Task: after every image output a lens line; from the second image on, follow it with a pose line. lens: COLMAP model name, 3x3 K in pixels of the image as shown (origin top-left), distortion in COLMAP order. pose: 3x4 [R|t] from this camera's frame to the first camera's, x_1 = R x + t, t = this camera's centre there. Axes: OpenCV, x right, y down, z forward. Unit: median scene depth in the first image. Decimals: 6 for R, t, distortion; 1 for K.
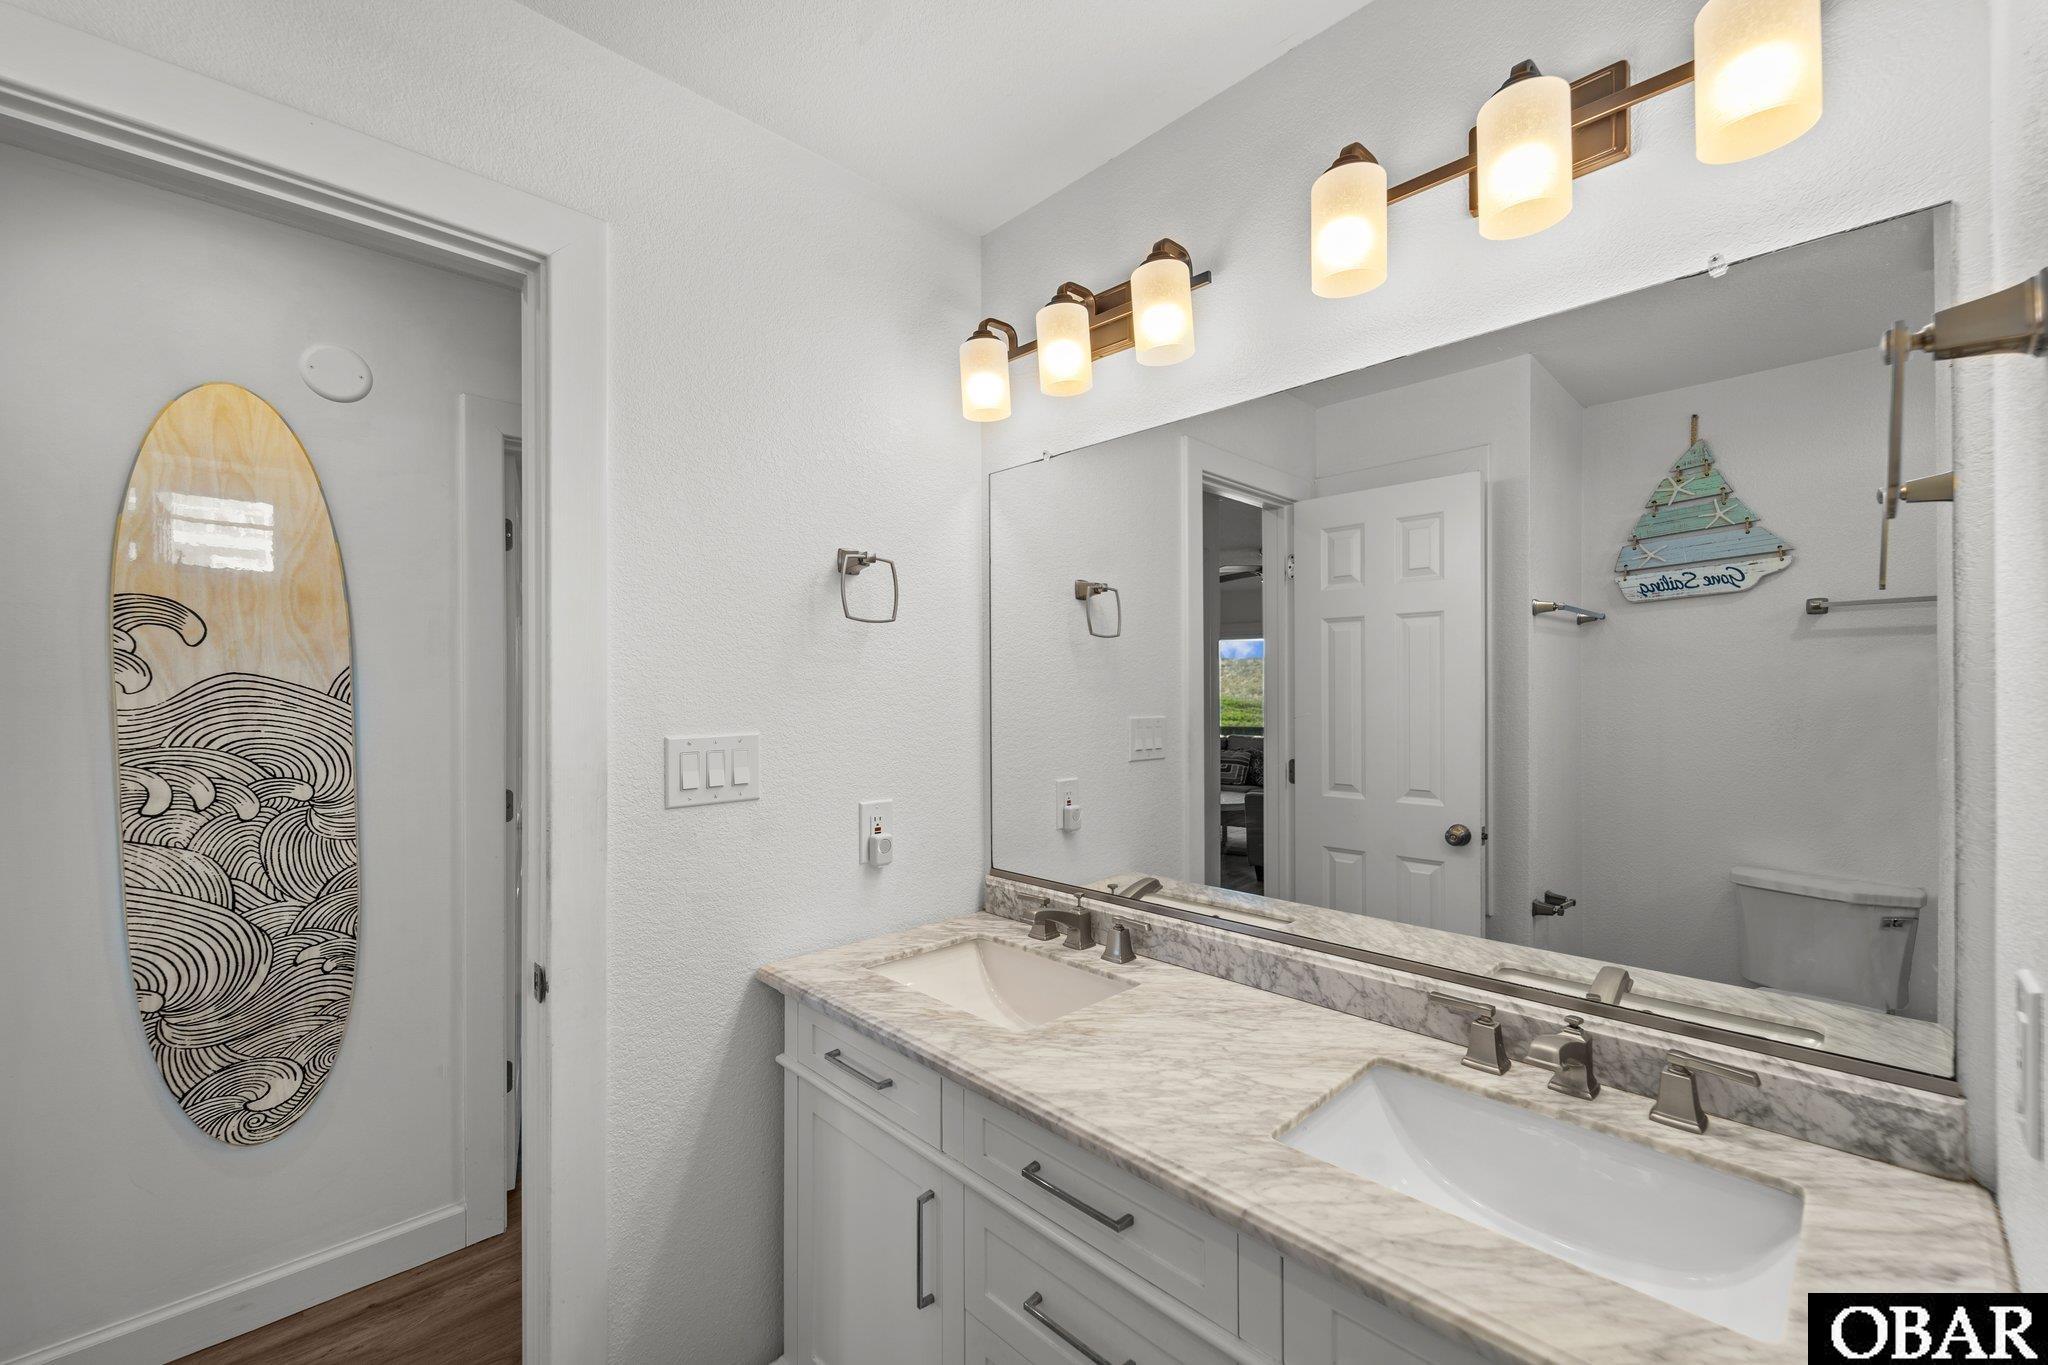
lens RADIAL K [[832.2, 0, 1029.4], [0, 832.2, 653.8], [0, 0, 1]] dist [0.000054, -0.002310]
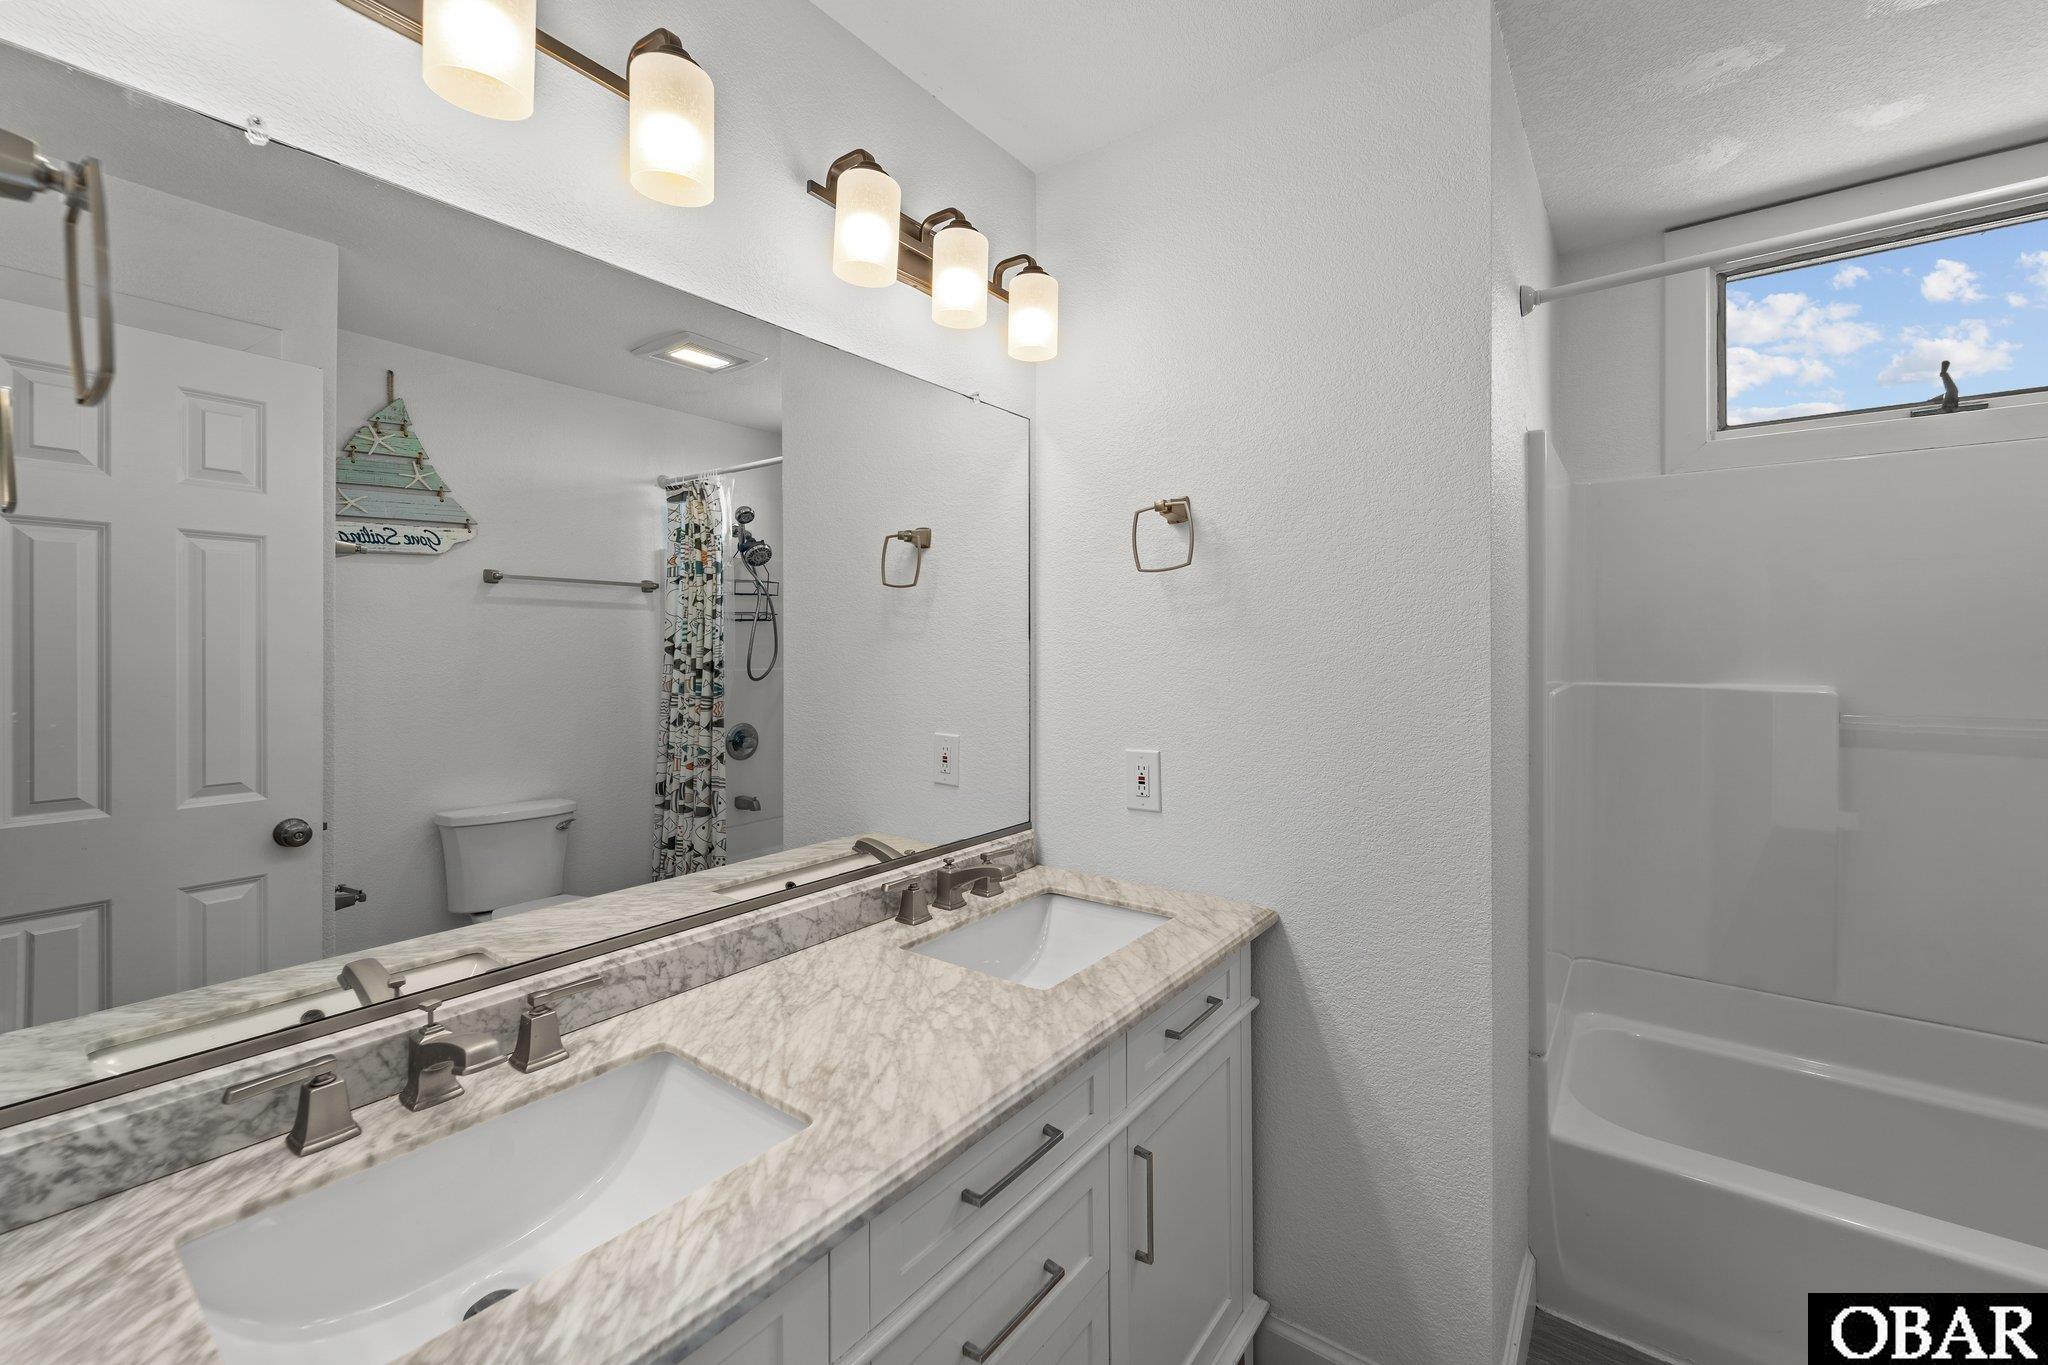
lens RADIAL K [[832.2, 0, 1029.4], [0, 832.2, 653.8], [0, 0, 1]] dist [0.000054, -0.002310]
pose [[-0.159633, 0.000429, 0.987176, -0.627559], [-0.043052, 0.999045, -0.007396, 0.053029], [-0.986237, -0.043681, -0.159462, 0.818786]]
